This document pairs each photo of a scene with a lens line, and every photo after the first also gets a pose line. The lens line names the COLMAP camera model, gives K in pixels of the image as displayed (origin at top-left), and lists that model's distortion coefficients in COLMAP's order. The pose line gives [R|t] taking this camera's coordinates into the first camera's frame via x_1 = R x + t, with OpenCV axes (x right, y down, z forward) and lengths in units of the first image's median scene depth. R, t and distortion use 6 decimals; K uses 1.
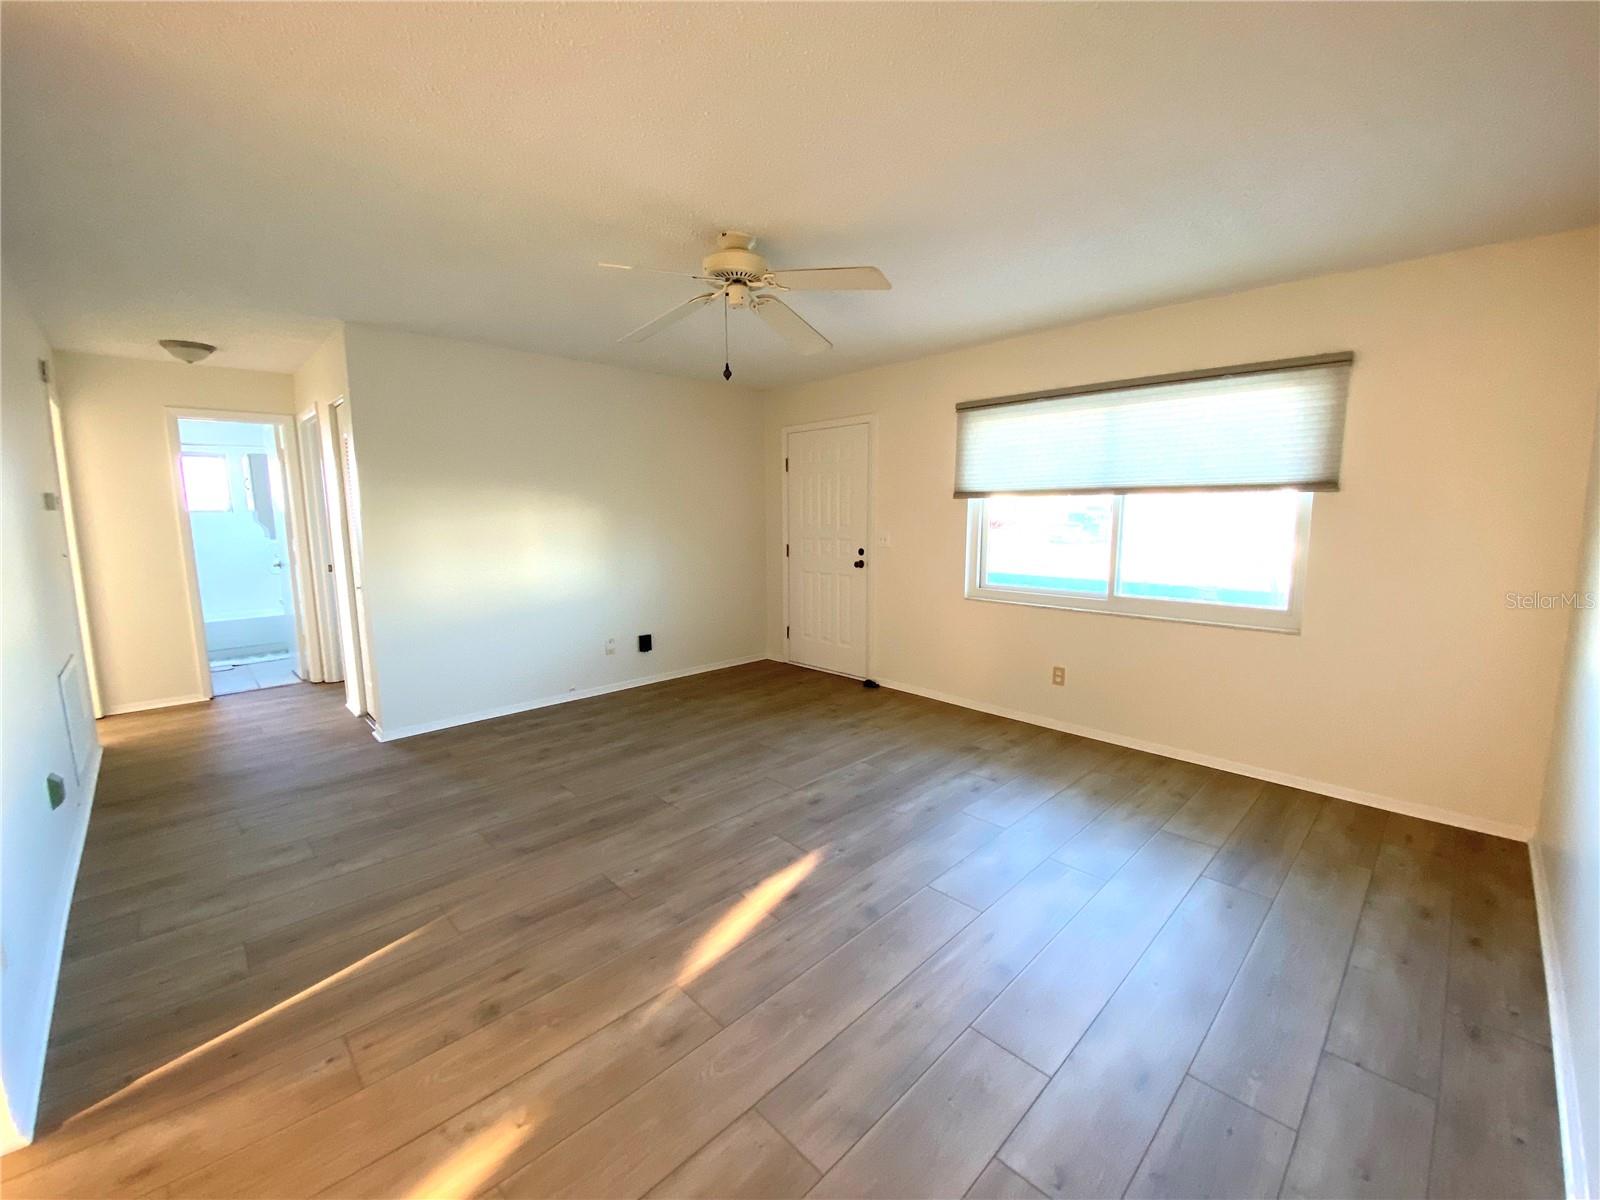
lens RADIAL K [[646.6, 0, 803.0], [0, 646.6, 596.8], [0, 0, 1]] dist [0.031962, -0.026544]
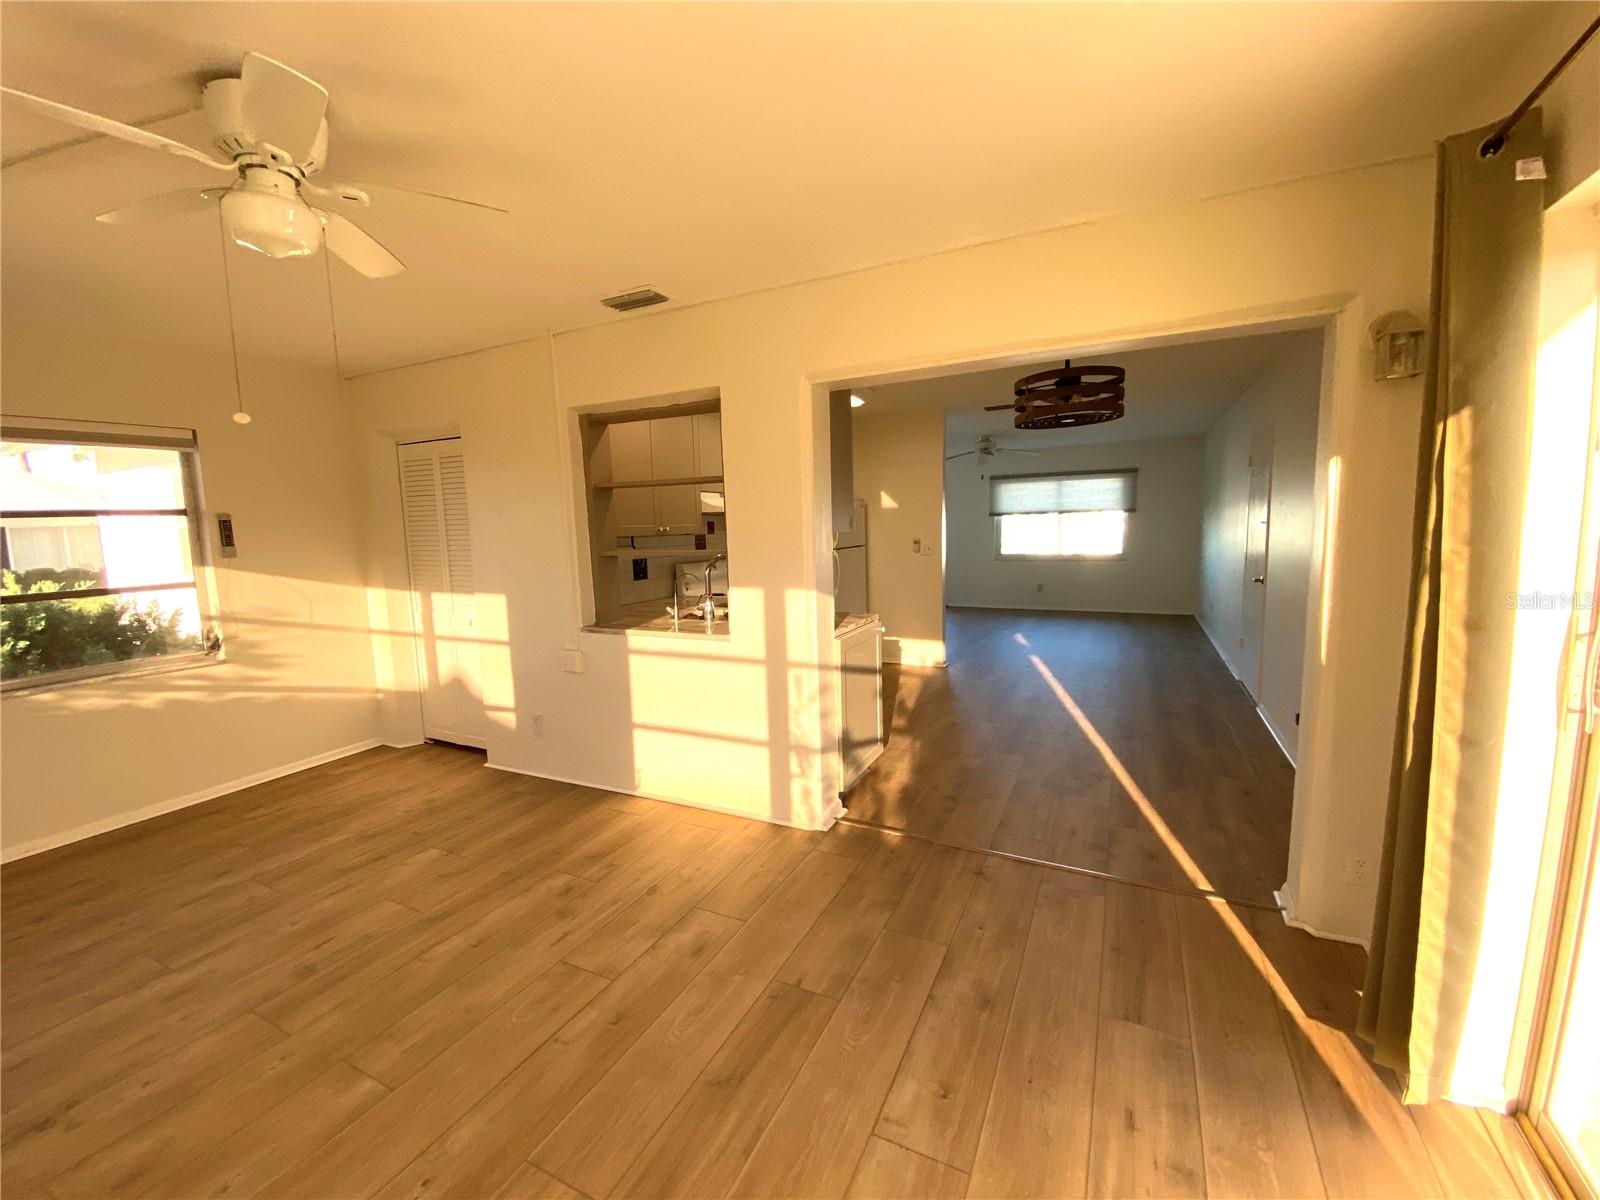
lens RADIAL K [[646.6, 0, 803.0], [0, 646.6, 596.8], [0, 0, 1]] dist [0.031962, -0.026544]
pose [[0.941120, -0.056392, 0.333335, -1.417827], [0.067403, 0.997493, -0.021550, 0.168619], [-0.331284, 0.042749, 0.942562, -1.146956]]
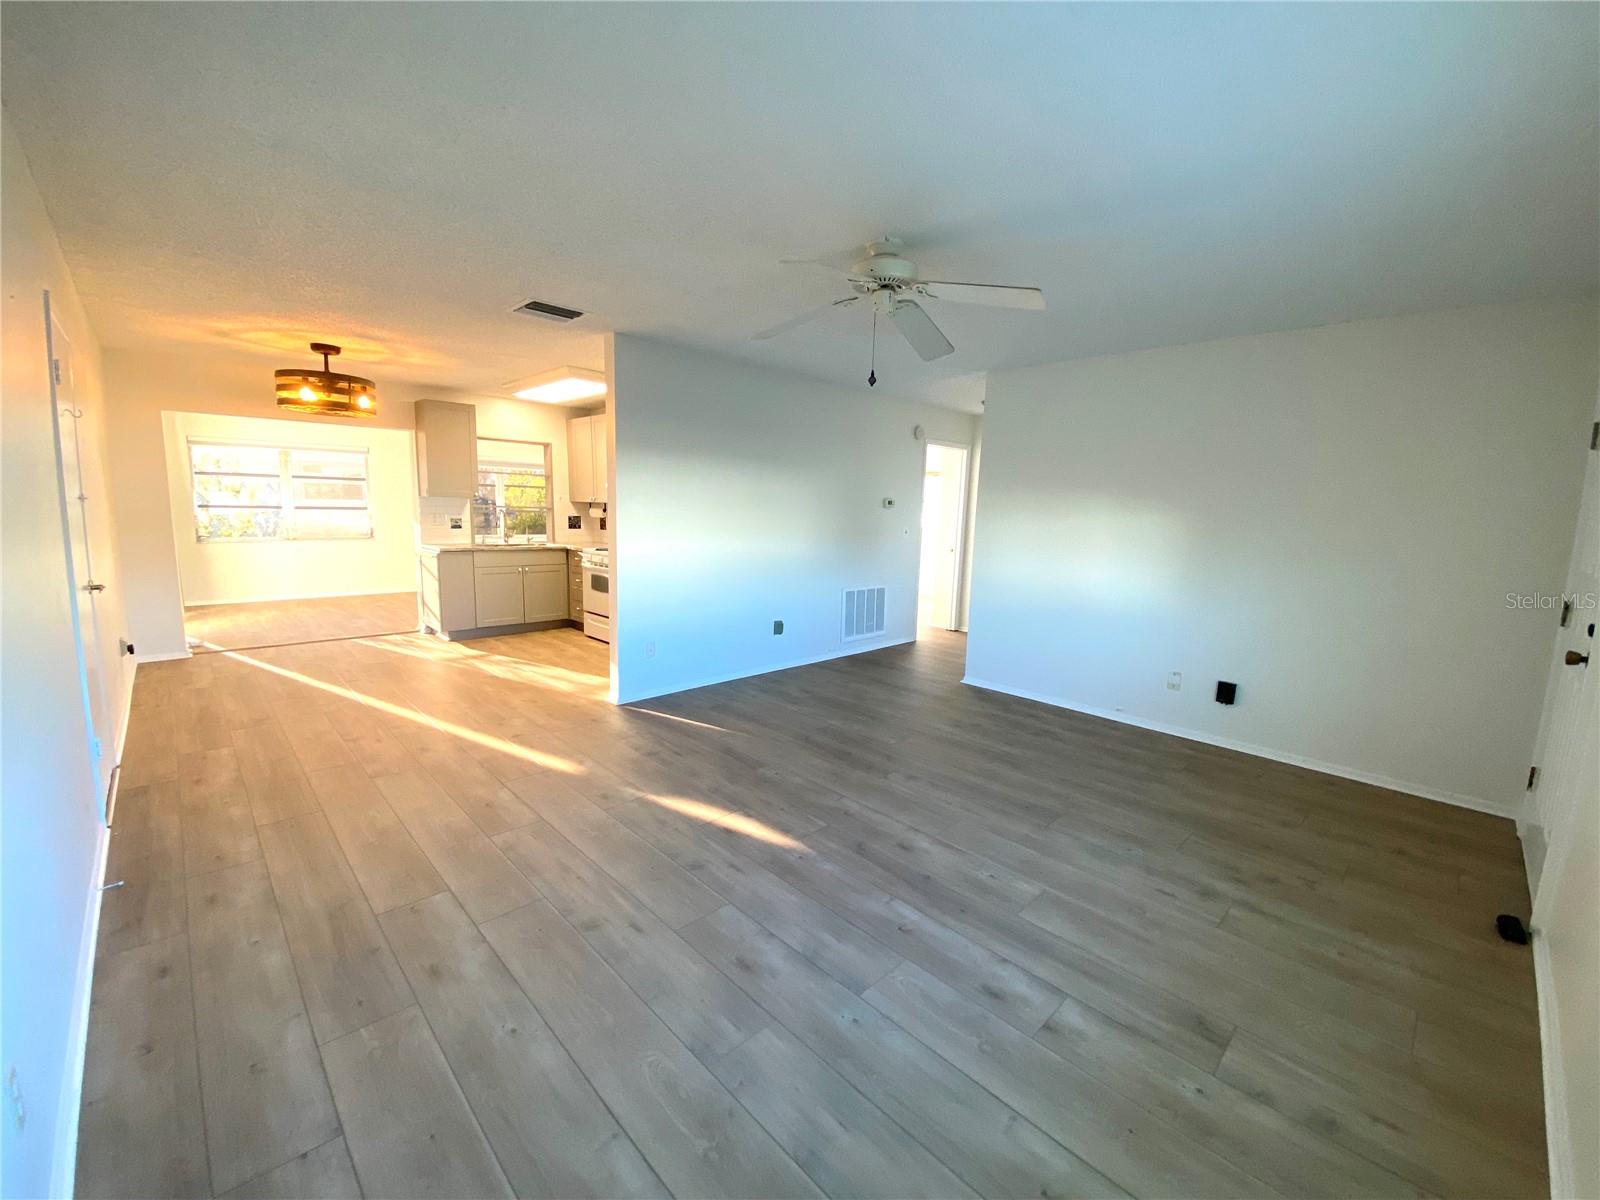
lens RADIAL K [[652.1, 0, 802.1], [0, 652.1, 592.3], [0, 0, 1]] dist [0.032588, -0.022131]
pose [[-0.007961, 0.141133, -0.989959, 0.711441], [-0.163205, 0.976532, 0.140531, -0.100249], [0.986560, 0.162685, 0.015260, 0.671236]]
